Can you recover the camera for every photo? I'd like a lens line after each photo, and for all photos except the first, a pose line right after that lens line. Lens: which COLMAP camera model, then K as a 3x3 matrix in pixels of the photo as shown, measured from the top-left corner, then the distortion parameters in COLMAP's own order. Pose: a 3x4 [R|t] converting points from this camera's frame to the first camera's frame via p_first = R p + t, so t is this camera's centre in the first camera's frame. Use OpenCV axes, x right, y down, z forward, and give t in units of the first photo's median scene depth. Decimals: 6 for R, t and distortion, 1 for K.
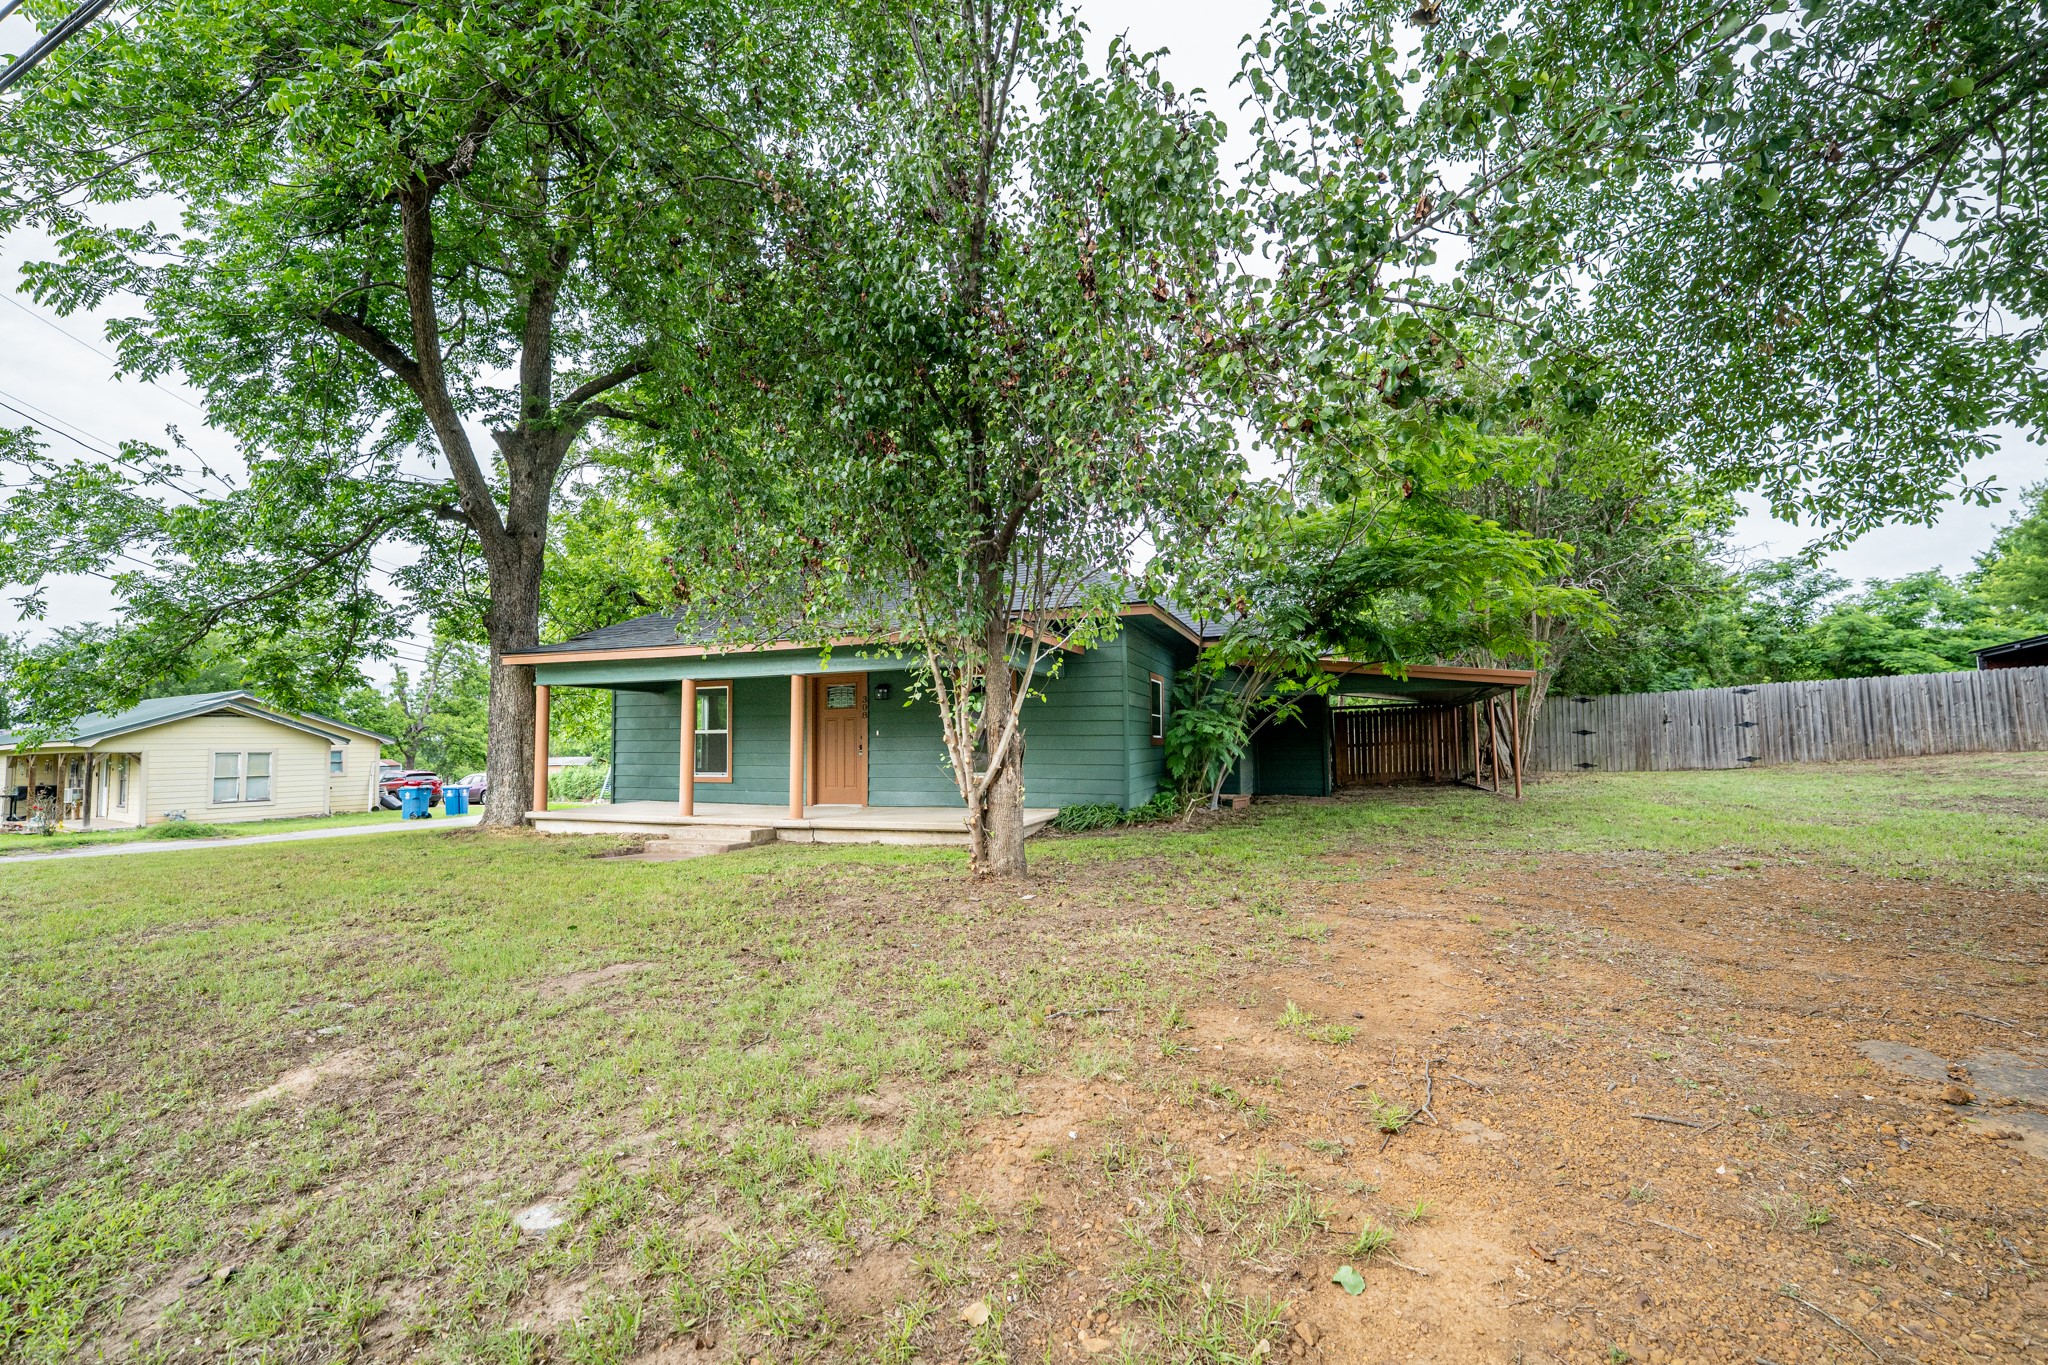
lens RADIAL K [[836.5, 0, 1017.1], [0, 836.5, 686.0], [0, 0, 1]] dist [0.002334, 0.000319]
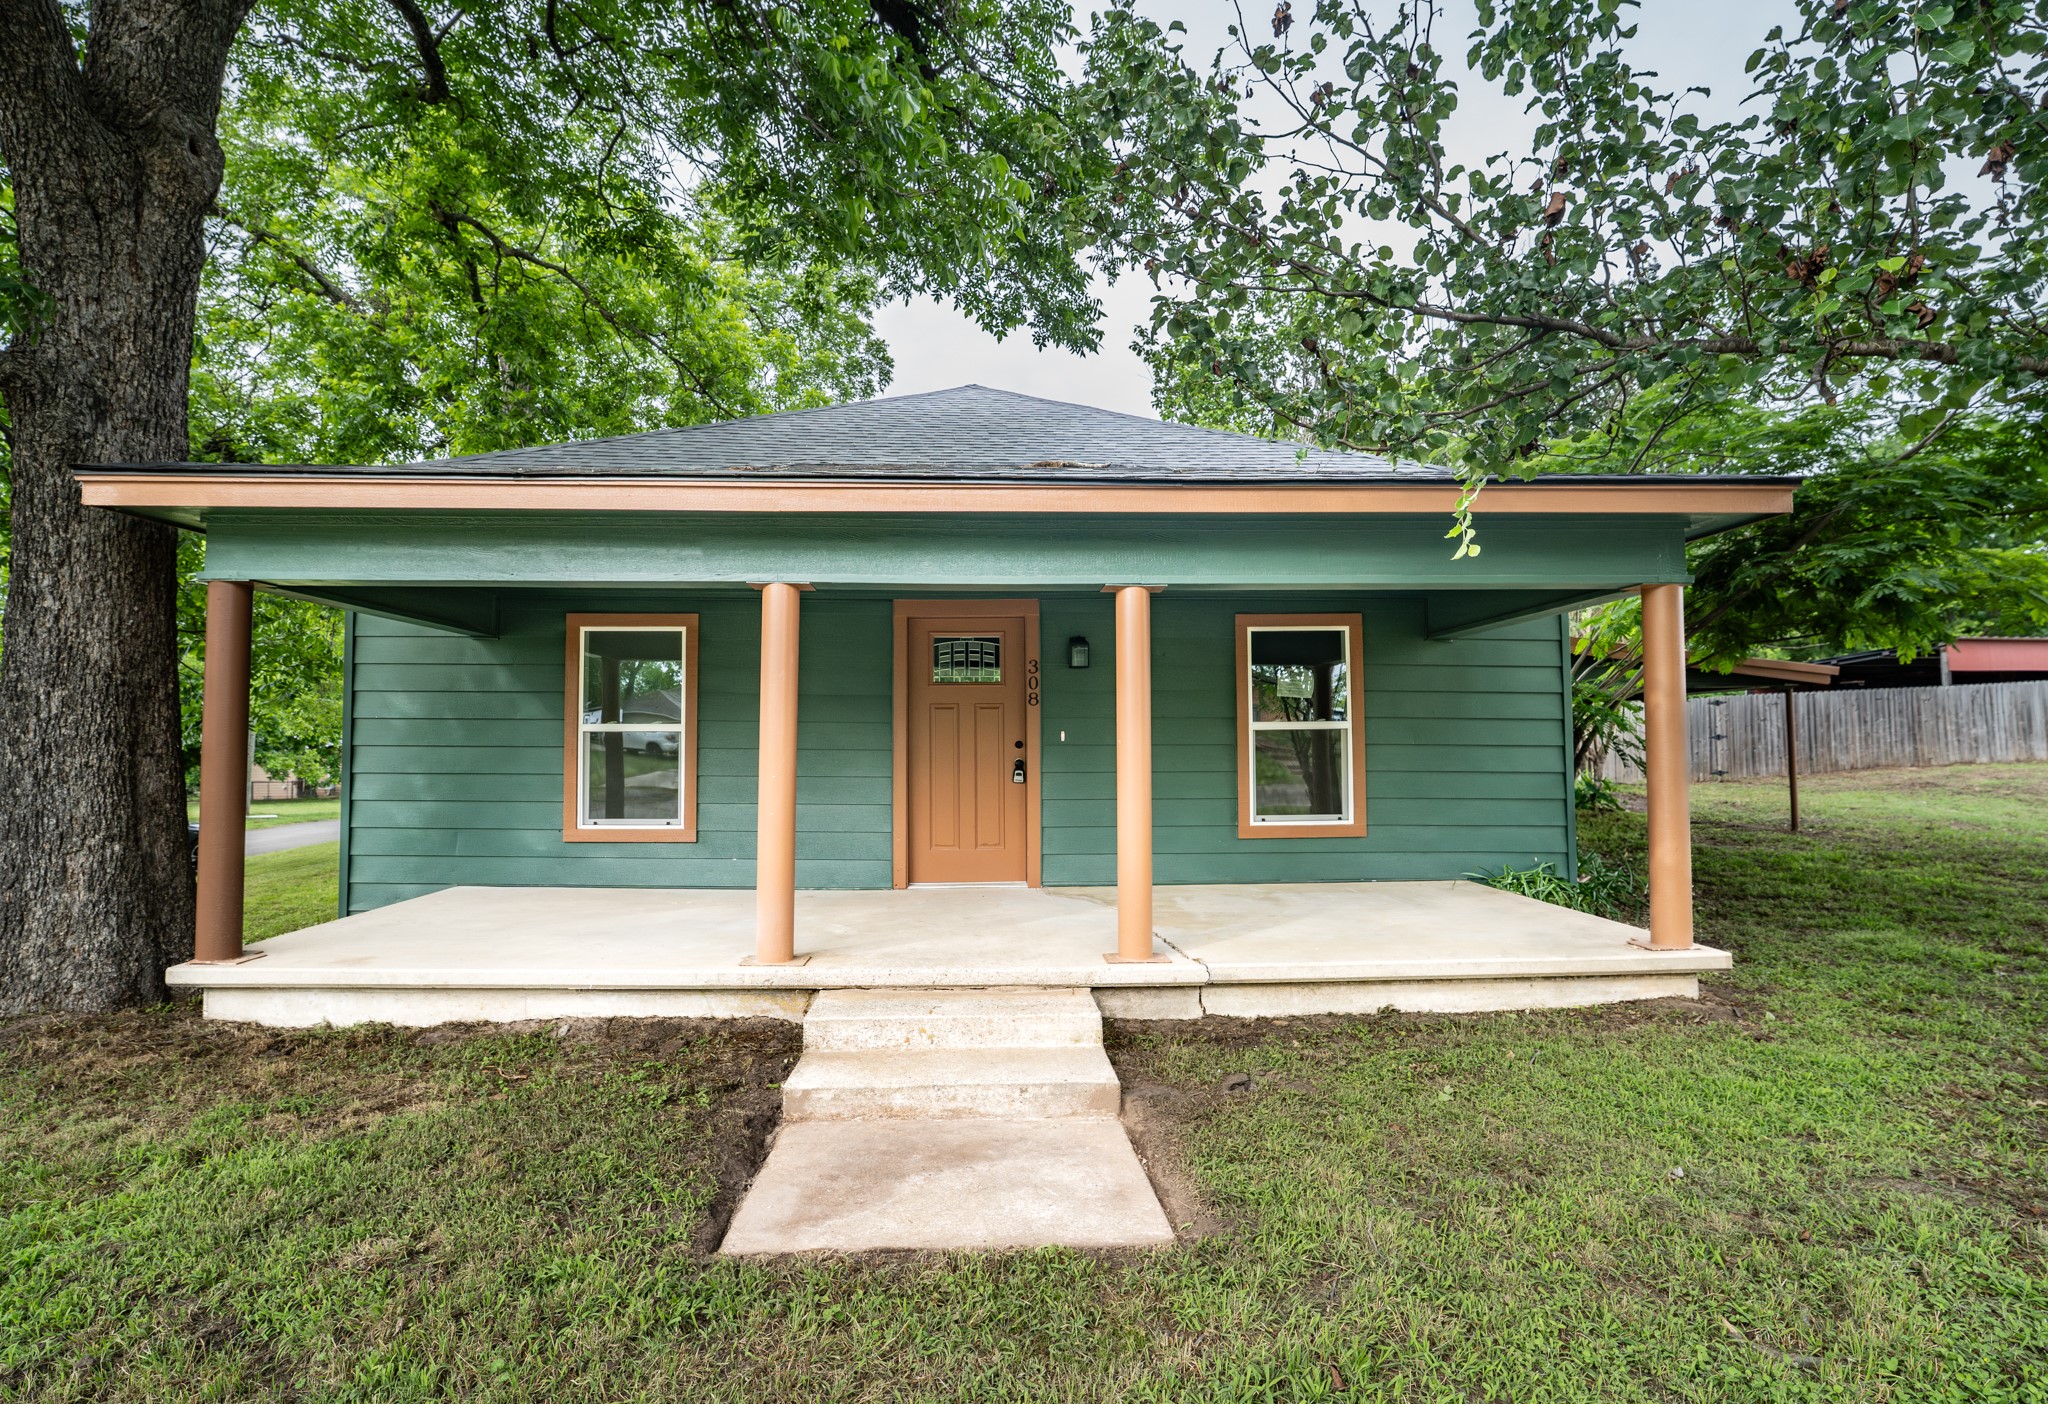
lens RADIAL K [[915.4, 0, 1029.1], [0, 915.4, 705.2], [0, 0, 1]] dist [-0.010715, -0.000058]
pose [[0.920621, 0.027109, 0.389515, -0.417255], [-0.037180, 0.999140, 0.018337, 0.030689], [-0.388683, -0.031364, 0.920838, 0.550034]]
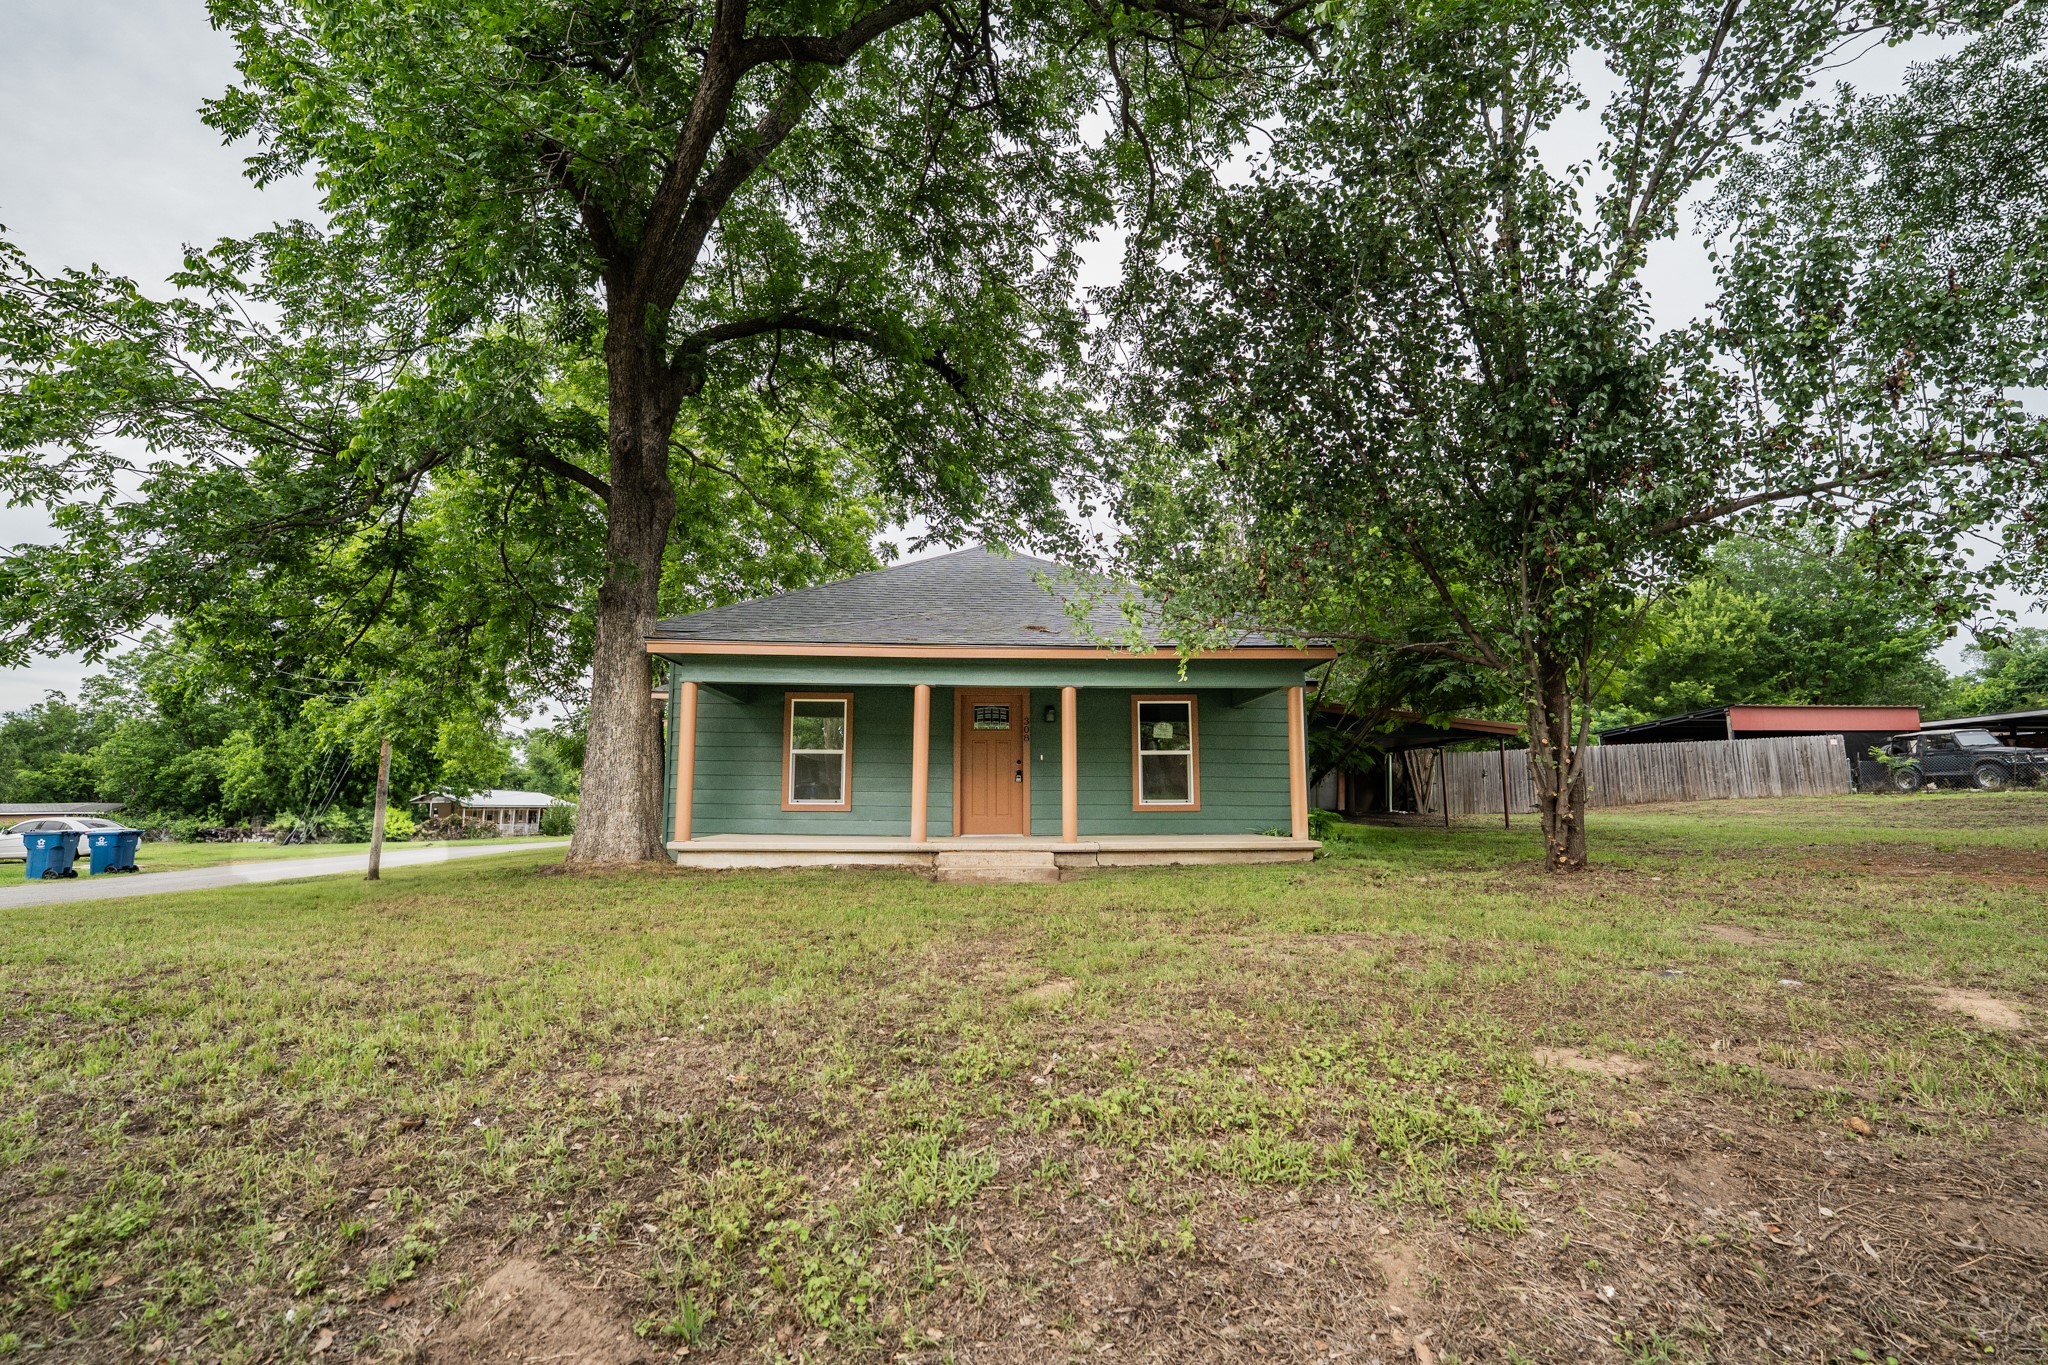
lens RADIAL K [[836.5, 0, 1033.4], [0, 836.5, 693.8], [0, 0, 1]] dist [0.002334, 0.000319]
pose [[0.913368, 0.061261, 0.402499, -0.596453], [-0.039387, 0.997273, -0.062410, 0.047498], [-0.405225, 0.041150, 0.913291, 0.142727]]
